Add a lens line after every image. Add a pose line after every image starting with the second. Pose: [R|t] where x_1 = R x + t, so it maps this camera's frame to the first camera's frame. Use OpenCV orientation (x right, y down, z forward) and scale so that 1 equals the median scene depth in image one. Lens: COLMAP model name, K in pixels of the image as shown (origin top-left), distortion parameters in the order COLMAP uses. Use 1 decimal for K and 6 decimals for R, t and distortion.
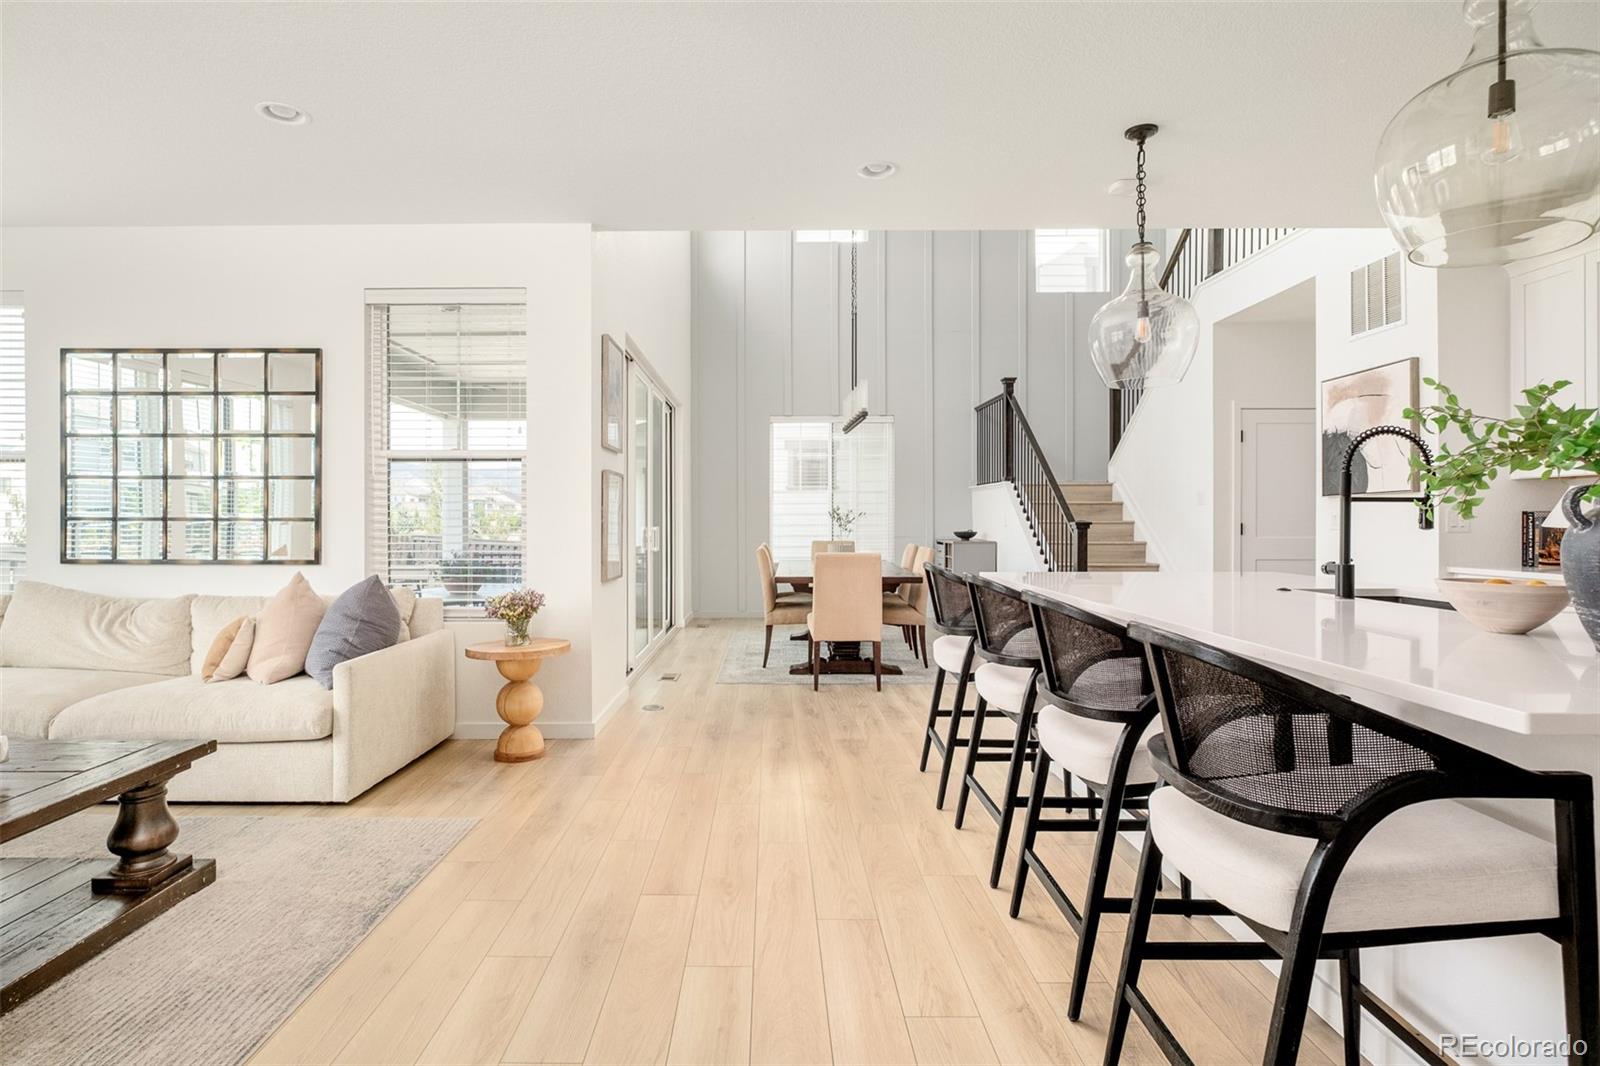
lens RADIAL K [[819.1, 0, 791.7], [0, 819.1, 516.5], [0, 0, 1]] dist [-0.001193, -0.000145]
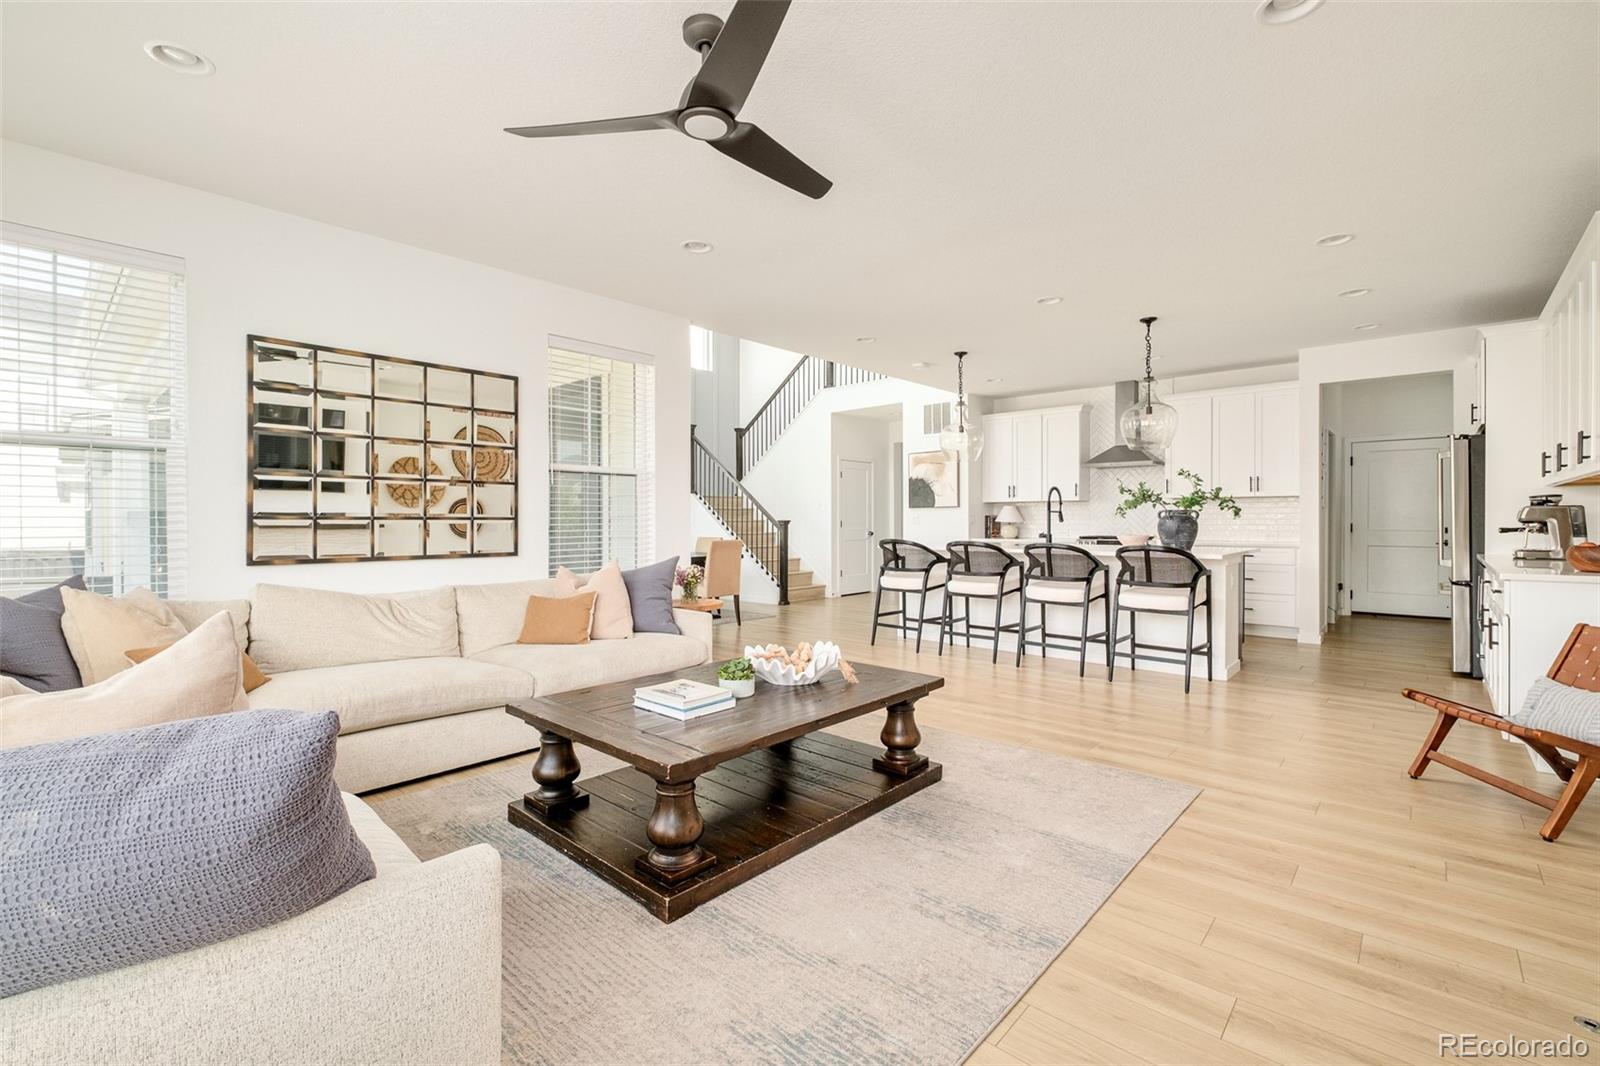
lens RADIAL K [[689.9, 0, 803.3], [0, 689.9, 516.6], [0, 0, 1]] dist [-0.001916, -0.000114]
pose [[0.675056, 0.002871, 0.737761, -1.042956], [-0.001418, 0.999996, -0.002594, 0.003665], [-0.737765, 0.000705, 0.675057, -0.002193]]
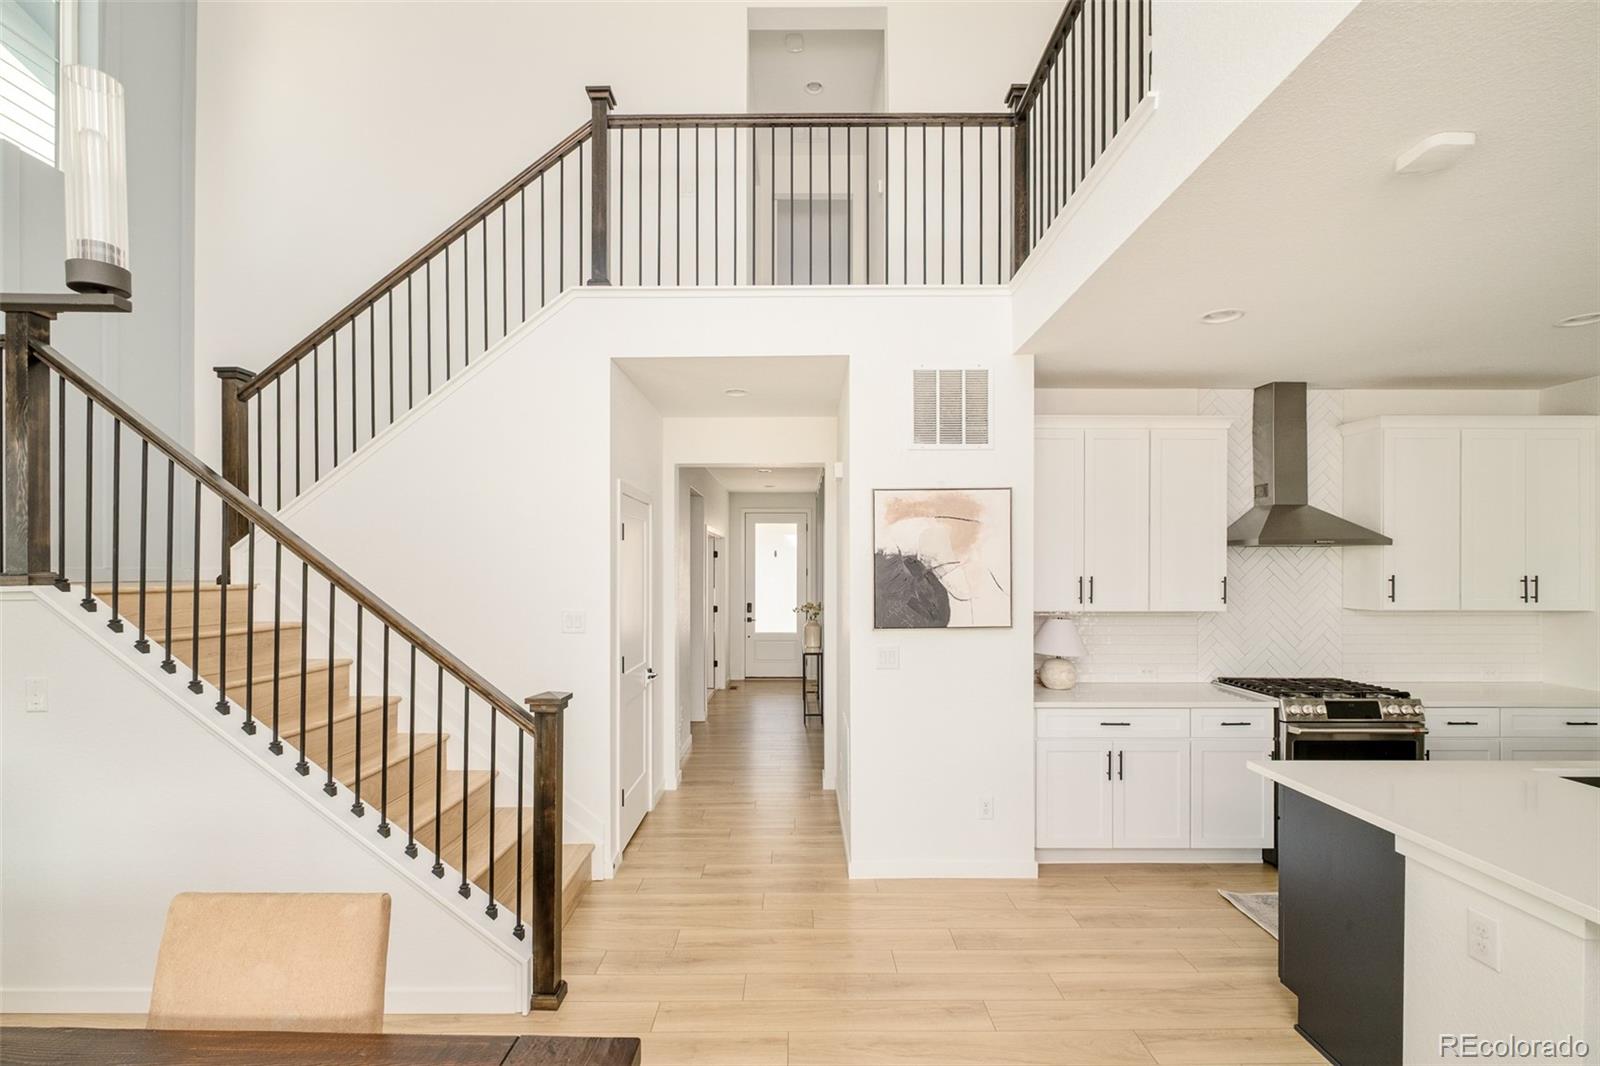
lens RADIAL K [[710.9, 0, 795.0], [0, 710.9, 568.5], [0, 0, 1]] dist [-0.007186, -0.000138]
pose [[0.018420, 0.002763, 0.999827, -0.077782], [-0.004166, 0.999988, -0.002686, -0.102237], [-0.999822, -0.004116, 0.018431, 1.306677]]
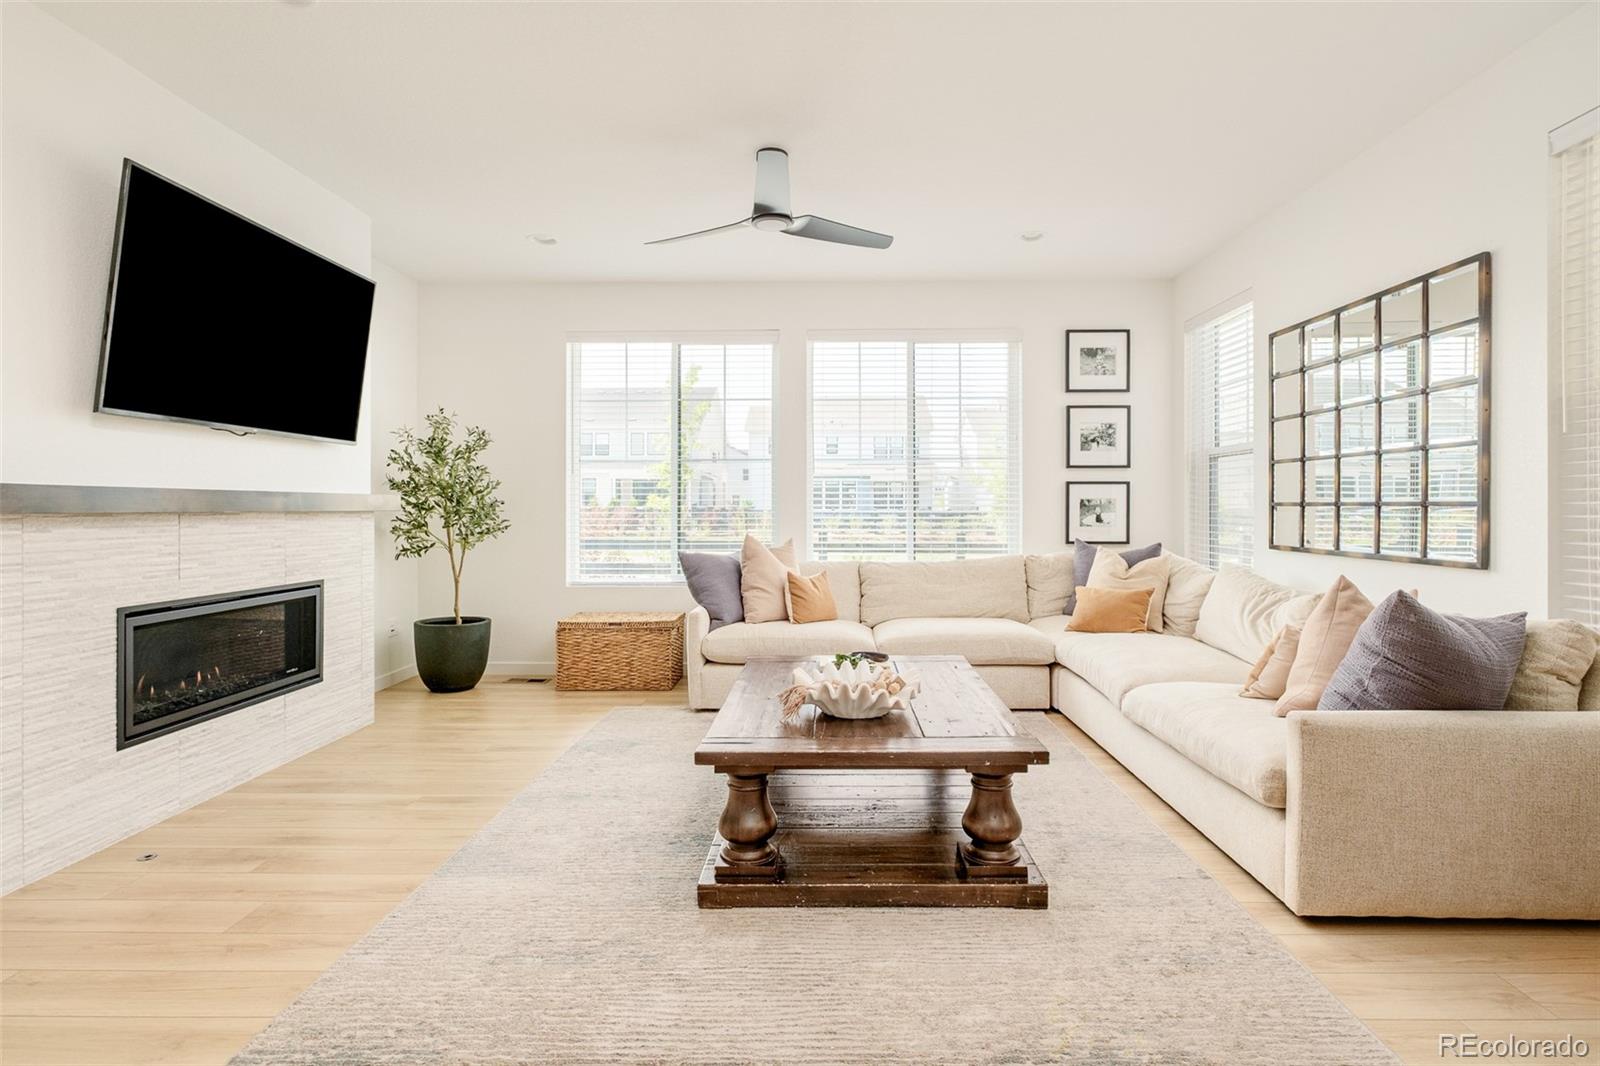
lens RADIAL K [[804.9, 0, 807.5], [0, 804.9, 505.8], [0, 0, 1]] dist [-0.001026, -0.000372]
pose [[-0.030171, -0.002191, -0.999542, 0.106828], [0.003214, 0.999992, -0.002289, 0.004812], [0.999540, -0.003282, -0.030163, 0.460032]]
